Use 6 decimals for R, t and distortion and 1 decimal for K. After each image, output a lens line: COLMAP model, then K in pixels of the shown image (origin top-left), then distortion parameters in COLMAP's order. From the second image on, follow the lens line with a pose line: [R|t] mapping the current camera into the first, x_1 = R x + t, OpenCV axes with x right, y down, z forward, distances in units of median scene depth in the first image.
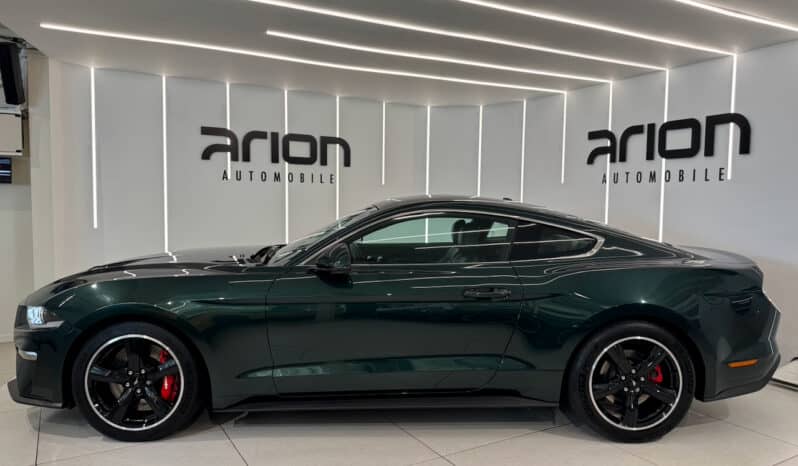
lens RADIAL K [[568.8, 0, 399.0], [0, 568.8, 233.0], [0, 0, 1]] dist [0.046851, -0.004281]
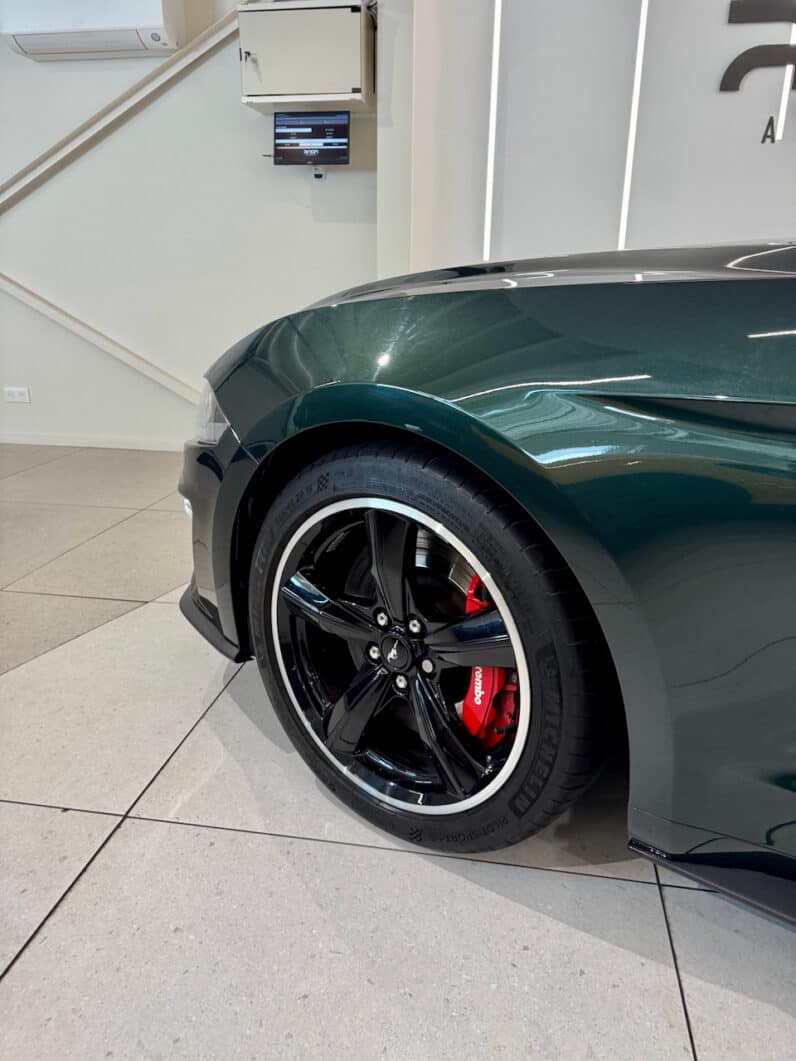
lens RADIAL K [[755.1, 0, 398.0], [0, 755.1, 530.5], [0, 0, 1]] dist [0.038097, -0.027390]
pose [[0.764197, 0.194111, -0.615080, -0.221124], [-0.046637, 0.967772, 0.247472, 0.097126], [0.643294, -0.160432, 0.748622, 0.707930]]
